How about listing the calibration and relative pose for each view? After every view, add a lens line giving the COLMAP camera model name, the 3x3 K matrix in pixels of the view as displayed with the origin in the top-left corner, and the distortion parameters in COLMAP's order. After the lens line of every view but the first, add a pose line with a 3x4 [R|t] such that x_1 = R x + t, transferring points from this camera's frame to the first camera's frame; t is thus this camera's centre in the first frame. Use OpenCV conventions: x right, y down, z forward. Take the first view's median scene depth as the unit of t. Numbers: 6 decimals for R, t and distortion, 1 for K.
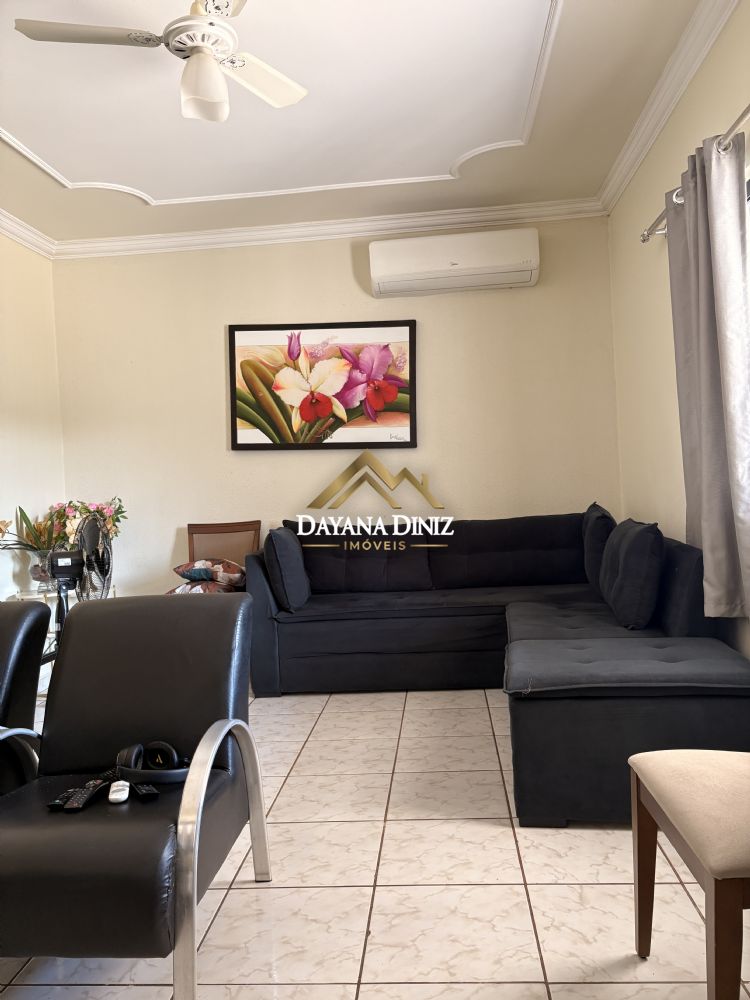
lens RADIAL K [[765.1, 0, 377.9], [0, 765.1, 504.7], [0, 0, 1]] dist [0.031034, -0.007216]
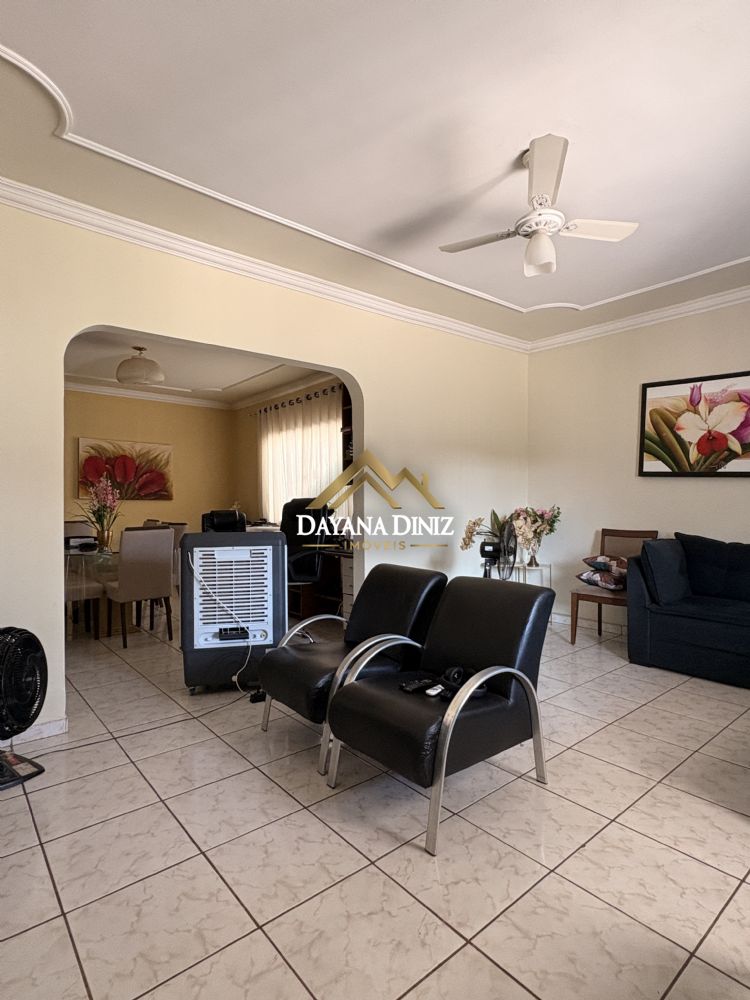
lens RADIAL K [[527.9, 0, 375.0], [0, 527.9, 500.0], [0, 0, 1]] dist [0.001022, 0.001615]
pose [[0.705397, 0.050997, -0.706976, 0.142135], [-0.049612, 0.998515, 0.022525, -0.028294], [0.707074, 0.019186, 0.706879, 0.018177]]
